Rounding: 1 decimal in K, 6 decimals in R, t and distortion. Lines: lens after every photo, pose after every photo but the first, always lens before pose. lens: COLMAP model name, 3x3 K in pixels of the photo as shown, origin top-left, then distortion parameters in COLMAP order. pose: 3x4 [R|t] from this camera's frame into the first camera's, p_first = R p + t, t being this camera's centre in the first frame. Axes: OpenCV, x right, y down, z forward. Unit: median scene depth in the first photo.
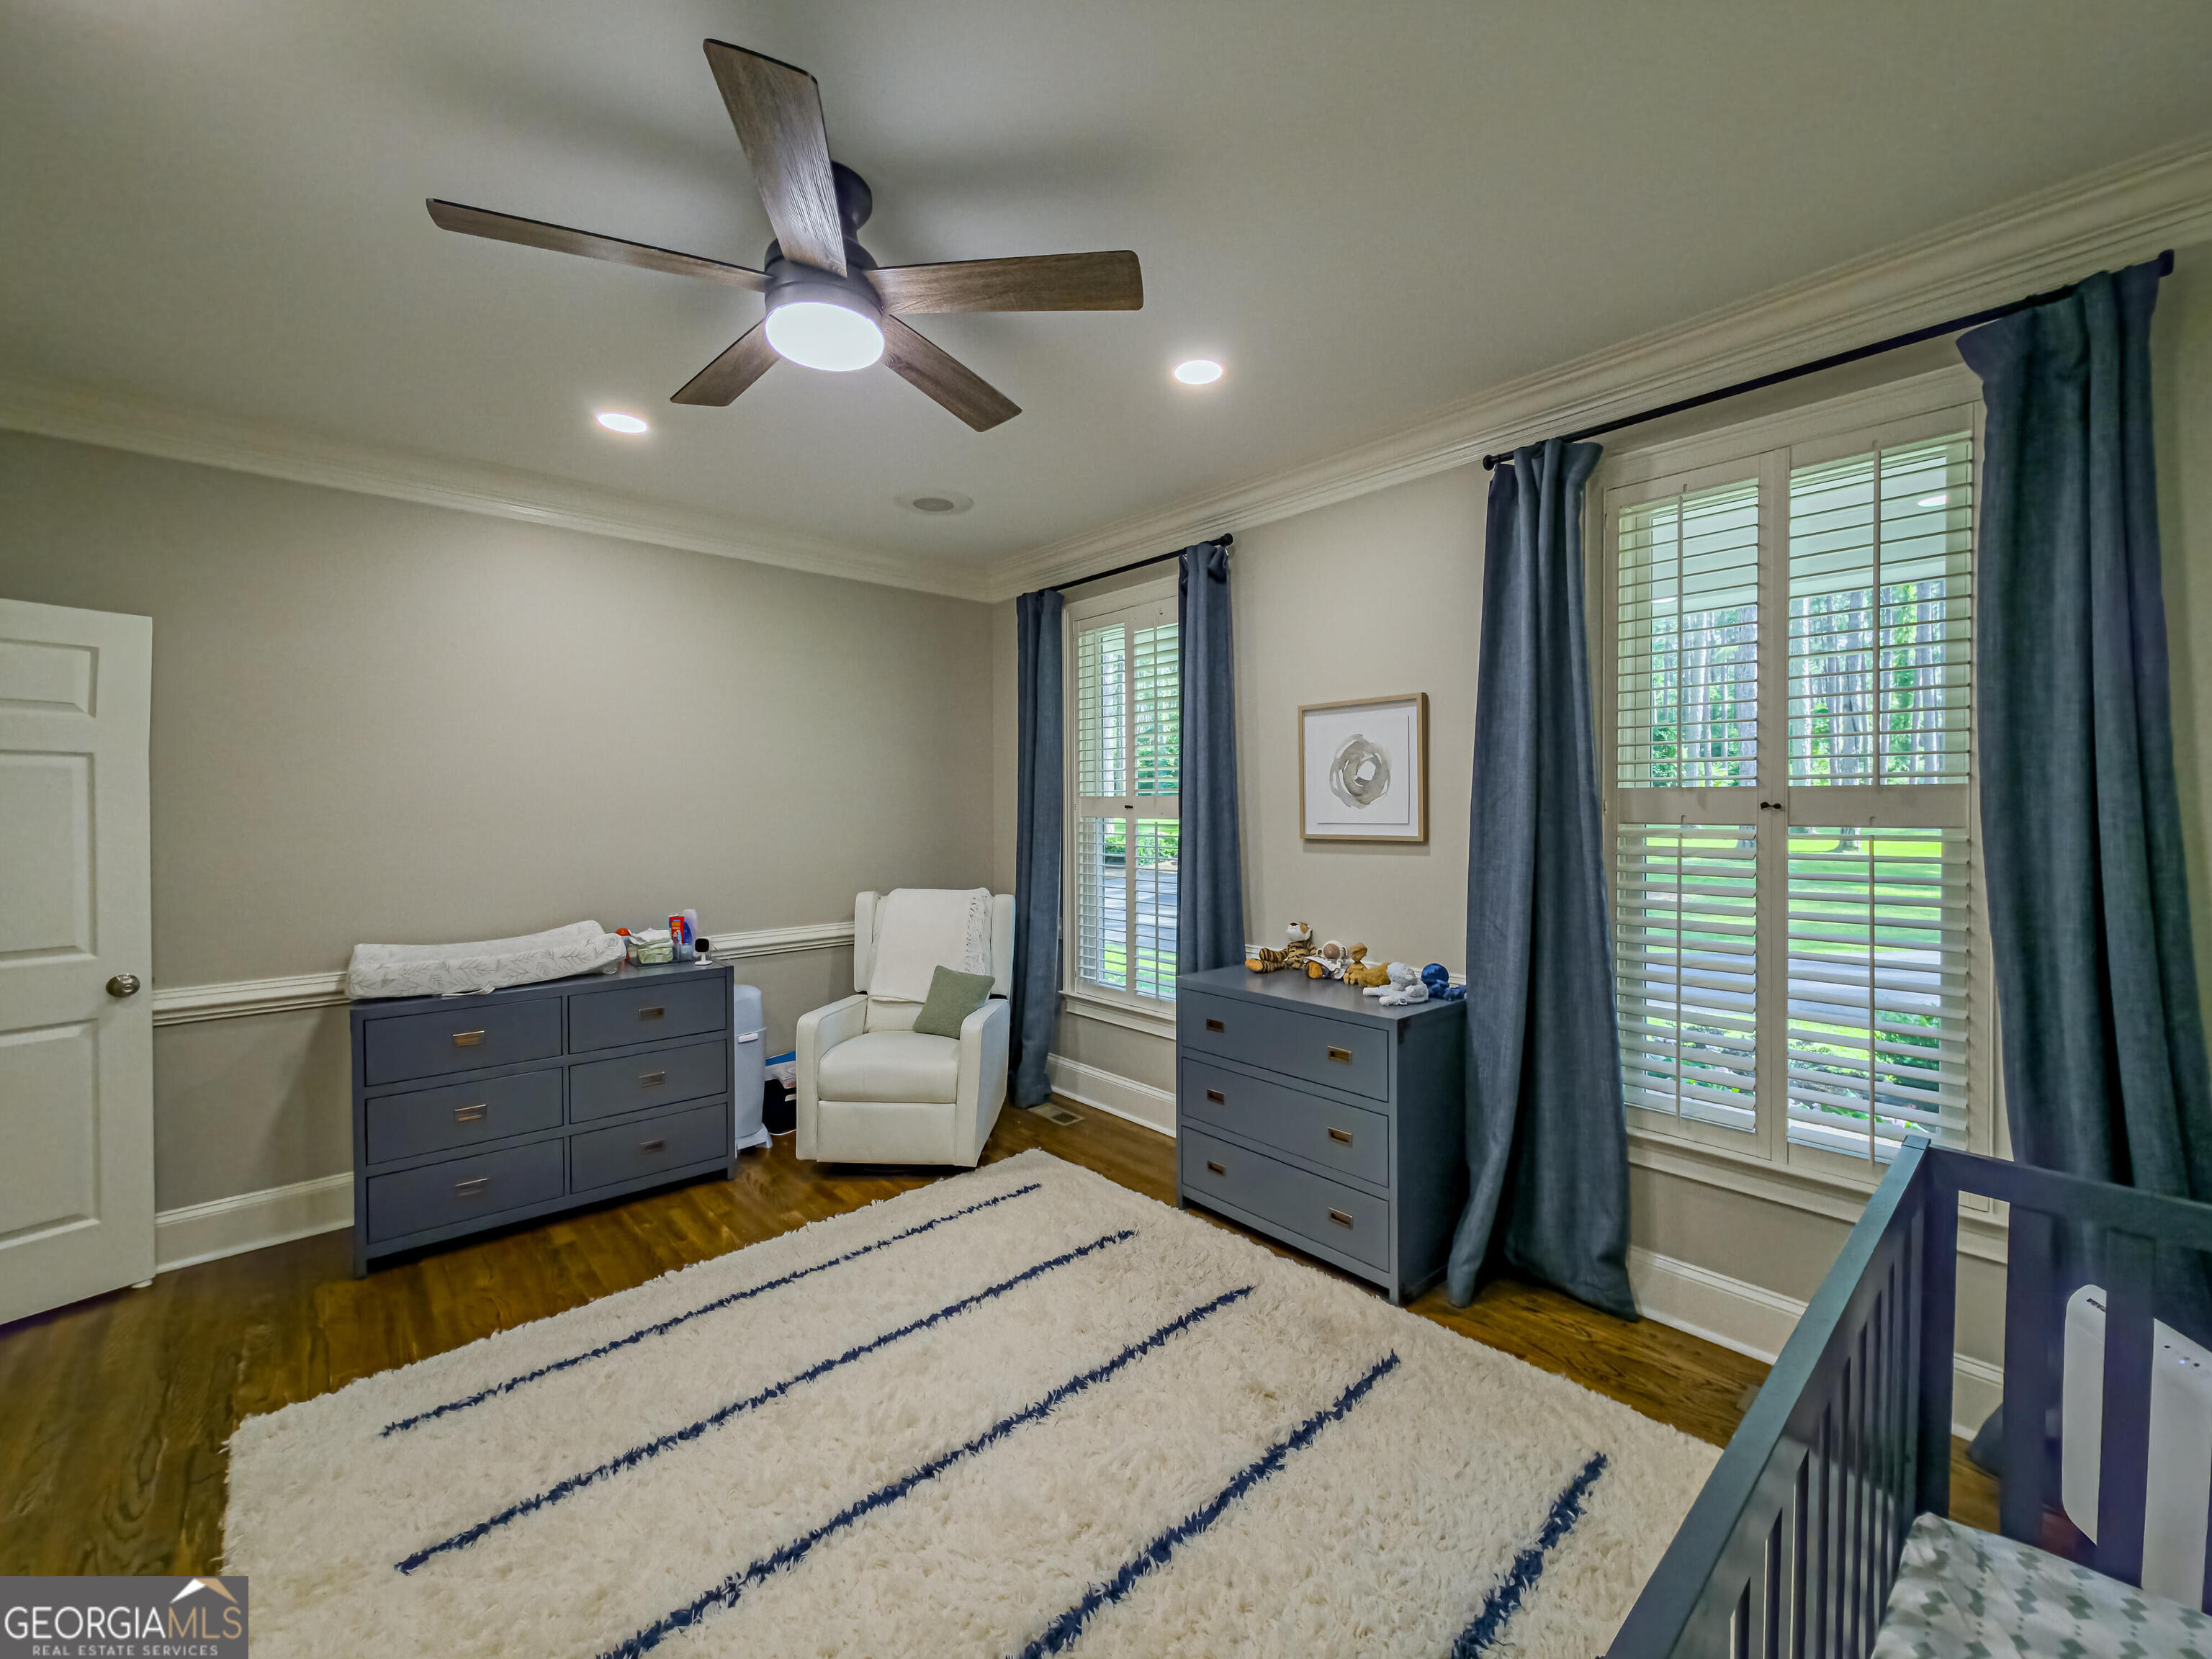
lens RADIAL K [[890.1, 0, 1108.2], [0, 890.1, 805.1], [0, 0, 1]] dist [0.002493, 0.000258]
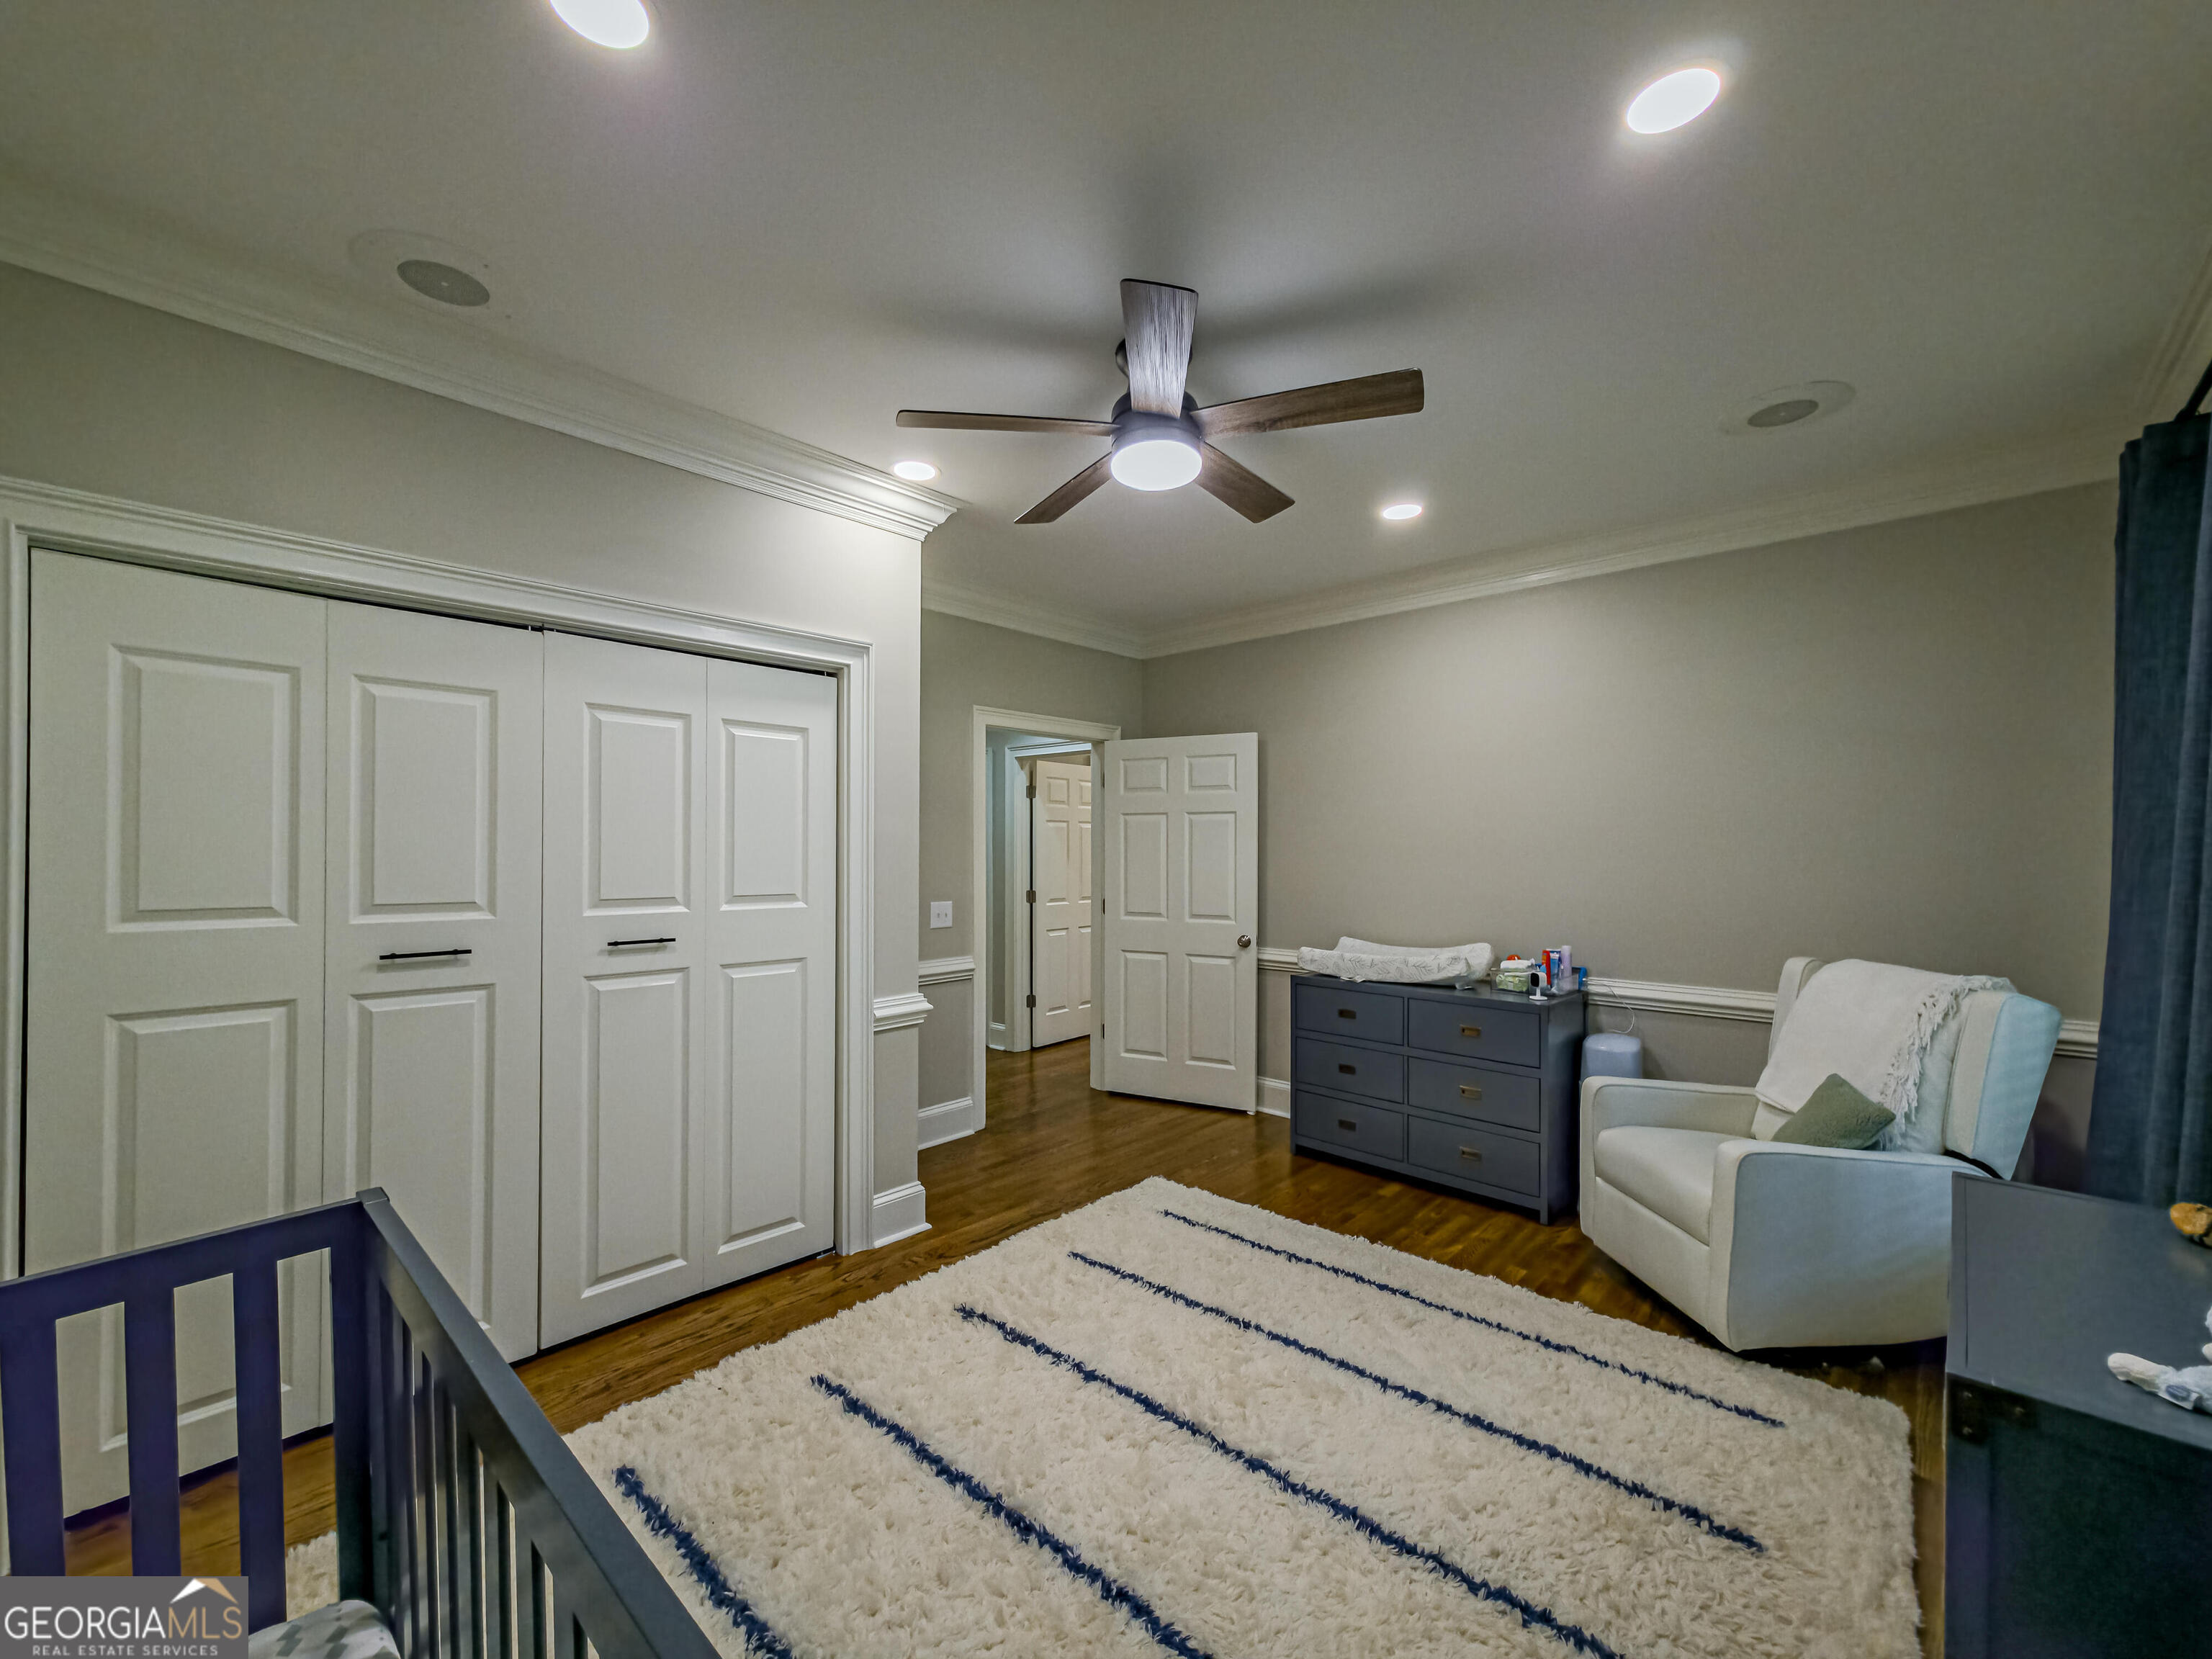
lens RADIAL K [[894.4, 0, 1111.2], [0, 894.4, 840.8], [0, 0, 1]] dist [0.000193, 0.000114]
pose [[0.096111, -0.002474, -0.995368, 0.615763], [-0.004028, 0.999988, -0.002874, 0.007748], [0.995362, 0.004285, 0.096100, 0.533091]]
